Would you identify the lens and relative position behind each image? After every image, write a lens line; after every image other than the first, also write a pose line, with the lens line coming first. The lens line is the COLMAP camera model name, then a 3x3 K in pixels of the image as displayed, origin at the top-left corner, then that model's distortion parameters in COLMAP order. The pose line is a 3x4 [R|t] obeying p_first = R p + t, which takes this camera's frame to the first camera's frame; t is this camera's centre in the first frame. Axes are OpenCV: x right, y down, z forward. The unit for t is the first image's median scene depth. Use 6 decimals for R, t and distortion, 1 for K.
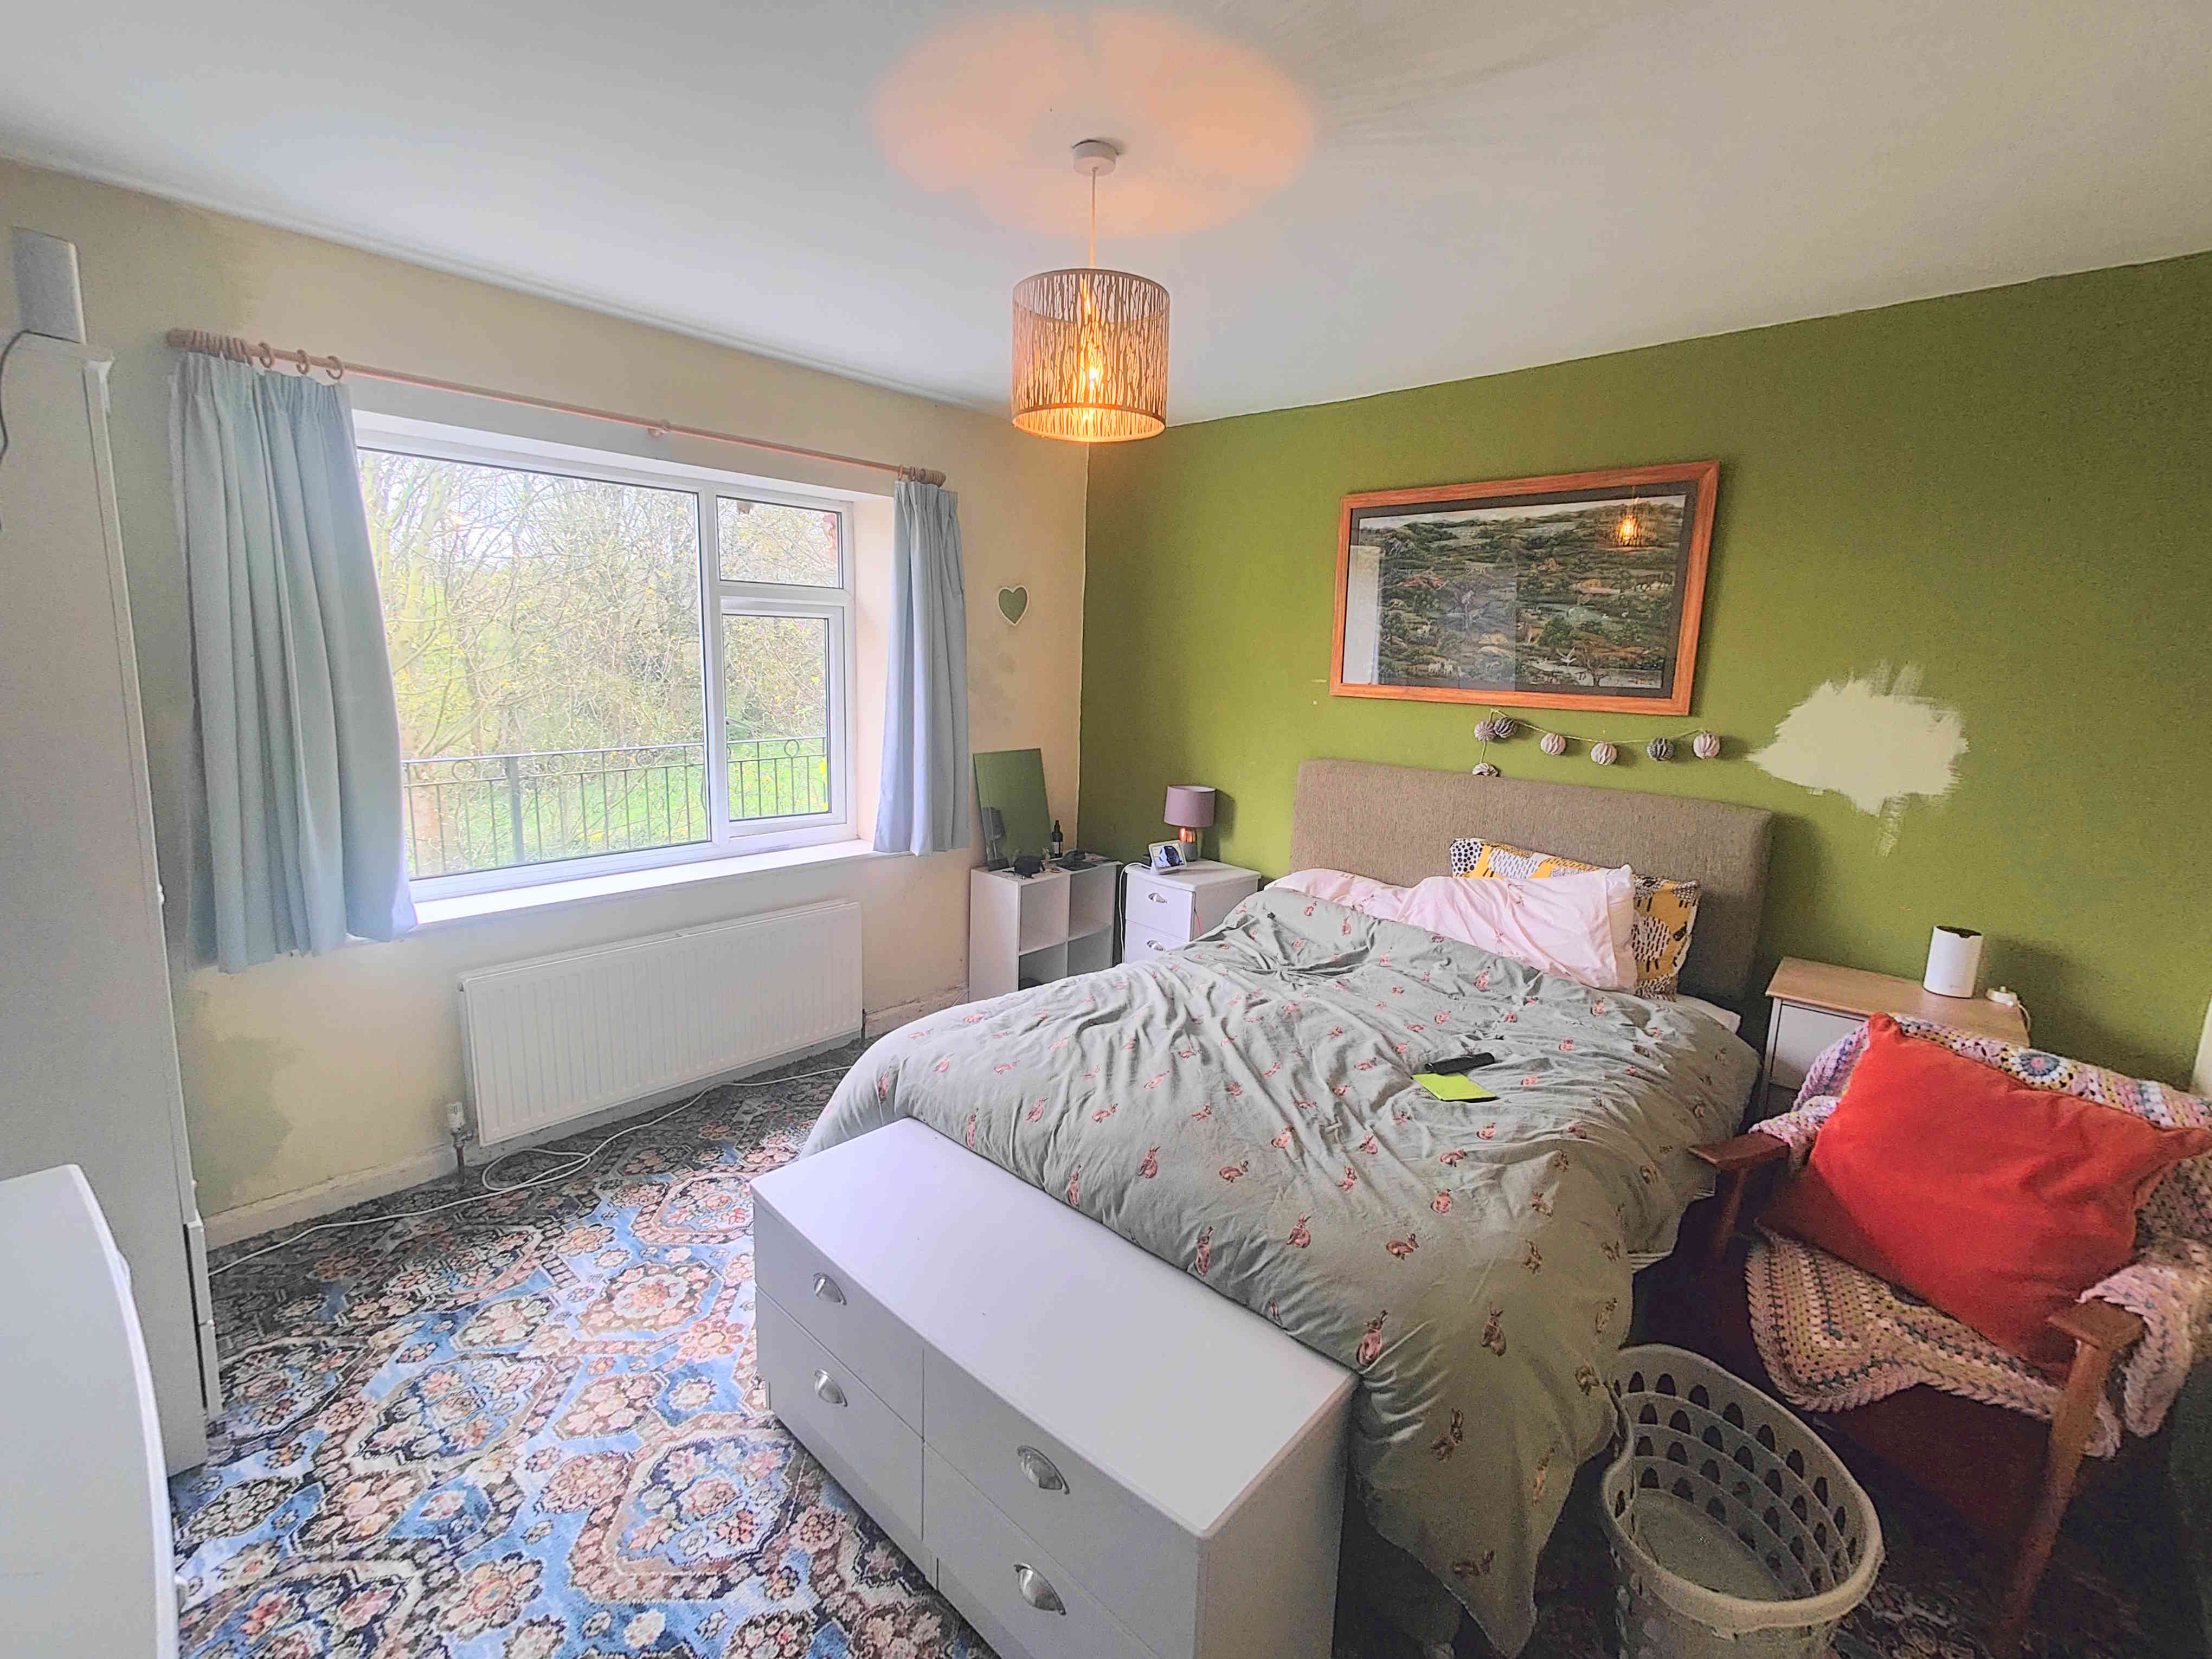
lens RADIAL K [[994.8, 0, 1104.3], [0, 994.8, 831.5], [0, 0, 1]] dist [0.006786, 0.000372]
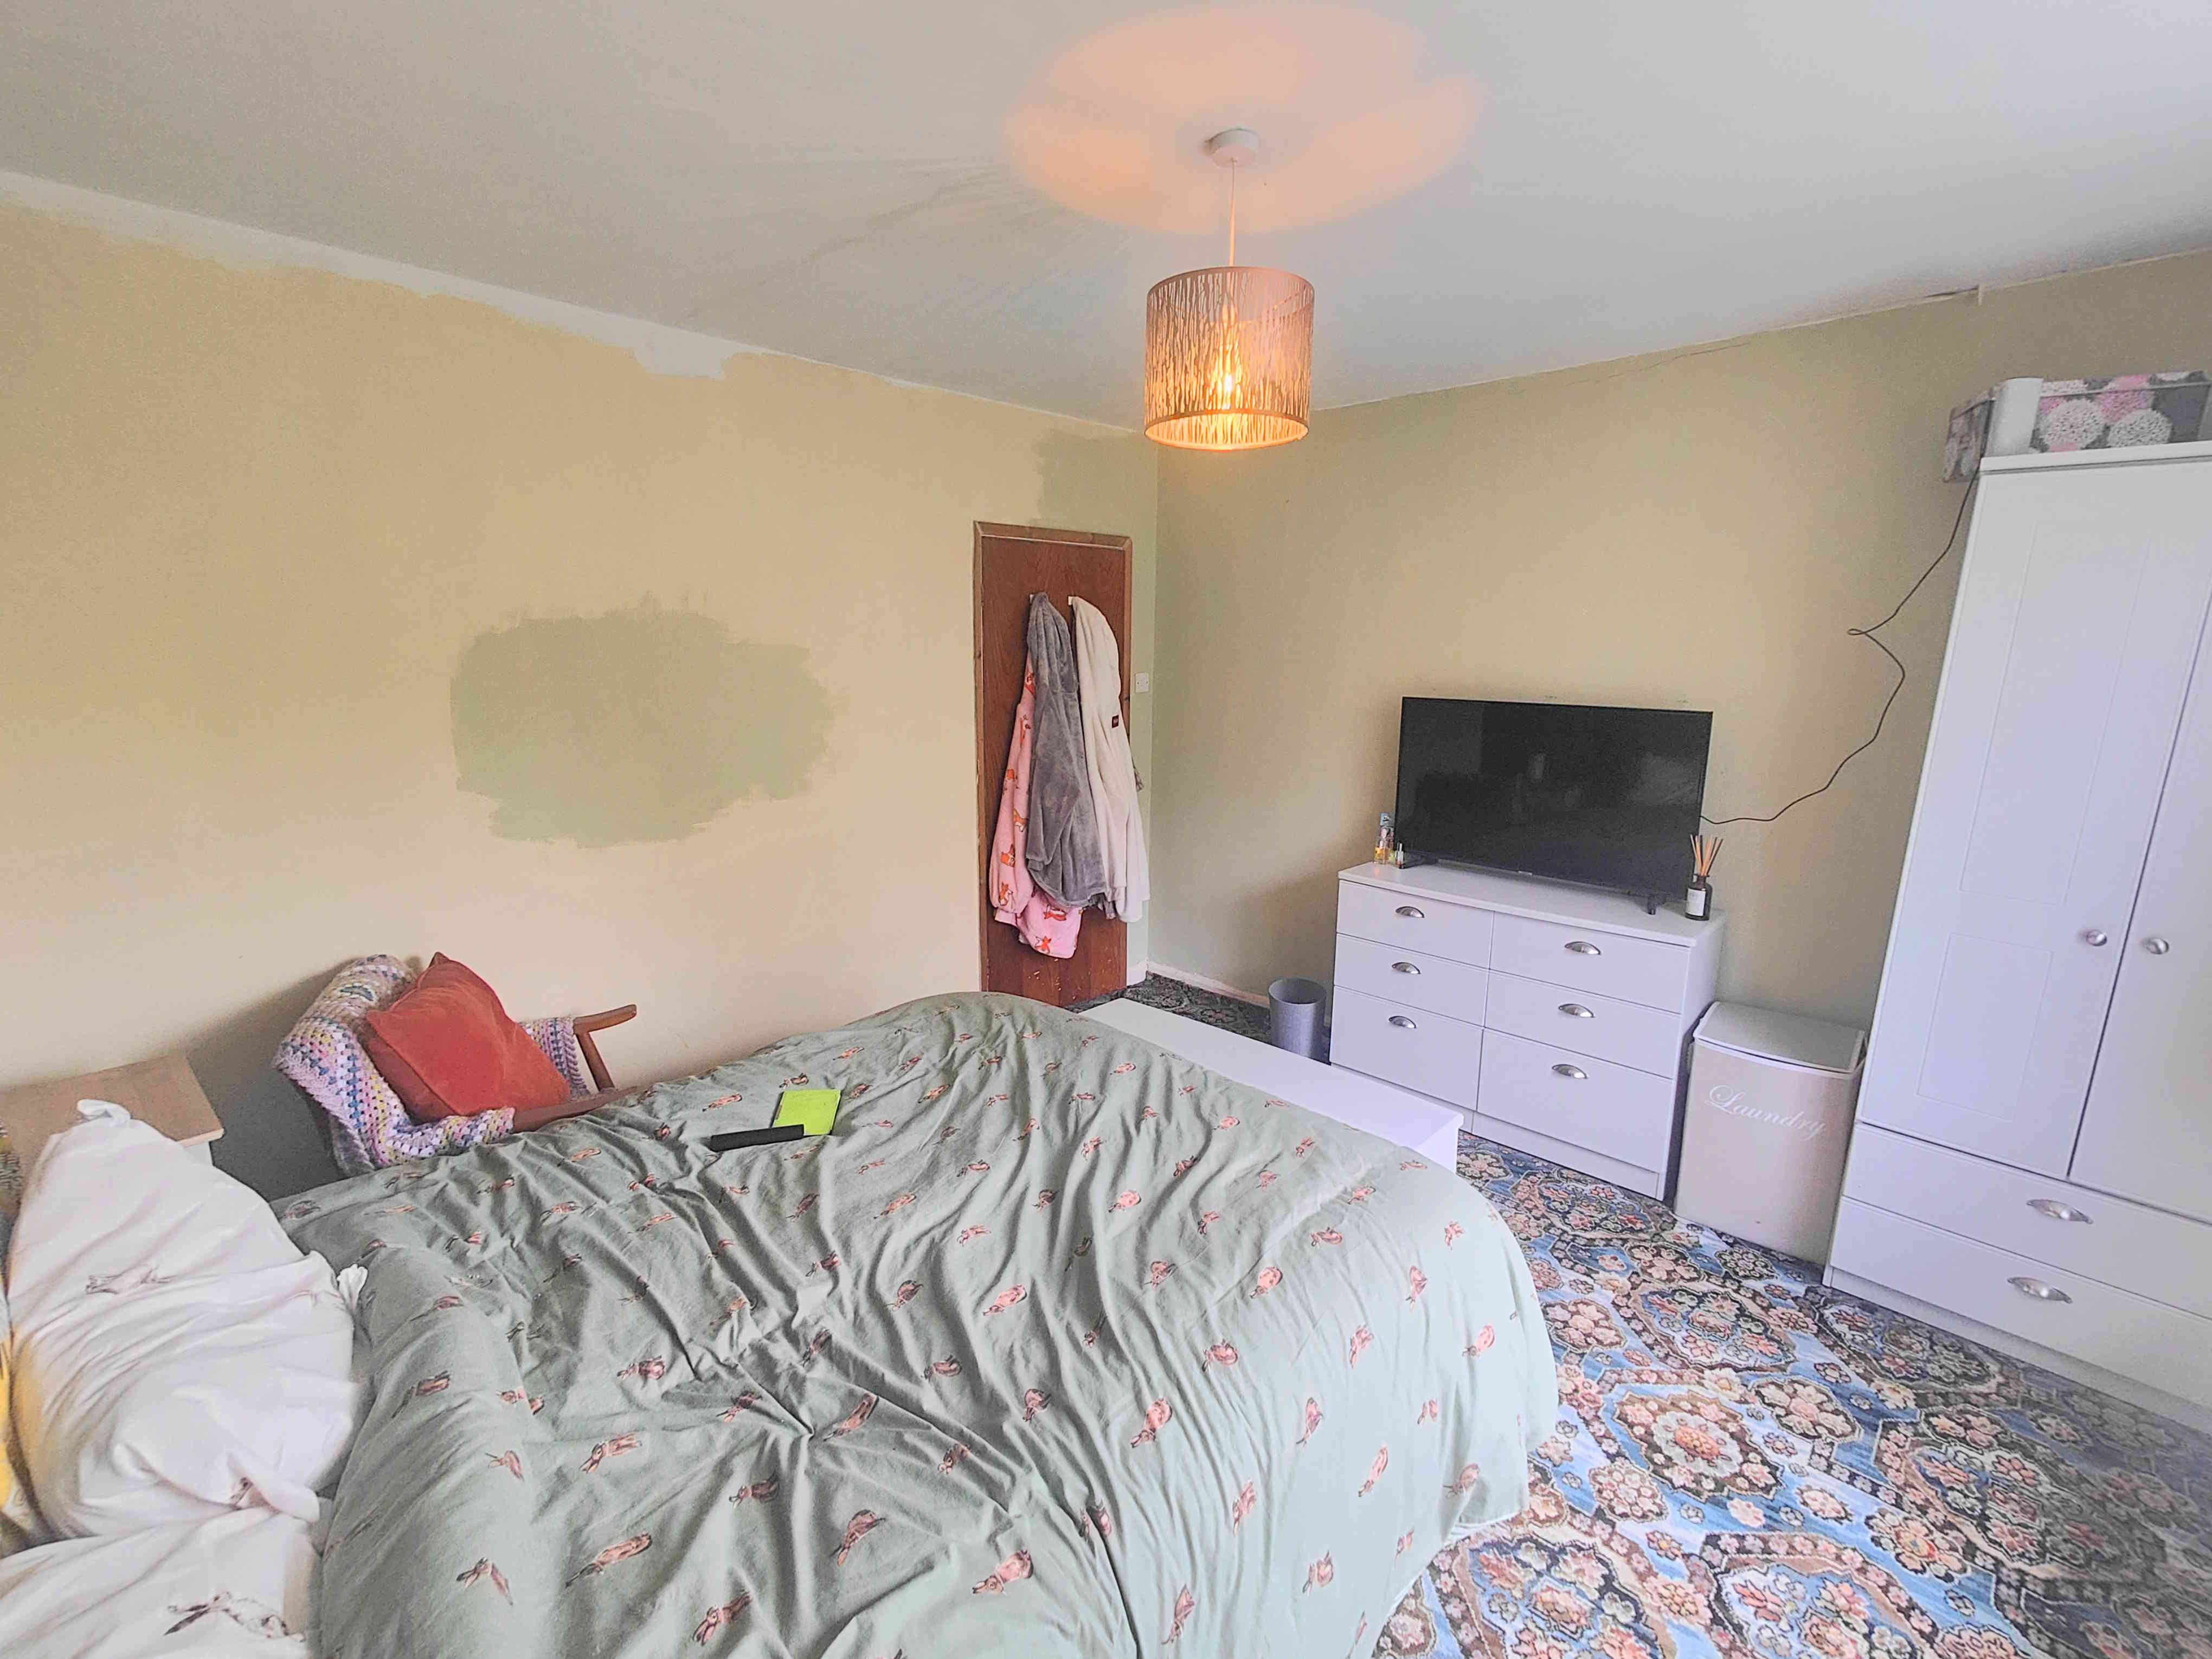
lens RADIAL K [[994.8, 0, 1104.3], [0, 994.8, 831.5], [0, 0, 1]] dist [0.006786, 0.000372]
pose [[-0.999088, -0.037281, 0.020832, 0.056271], [-0.026865, 0.927837, 0.372017, -0.356164], [-0.033197, 0.371118, -0.927992, 1.781406]]
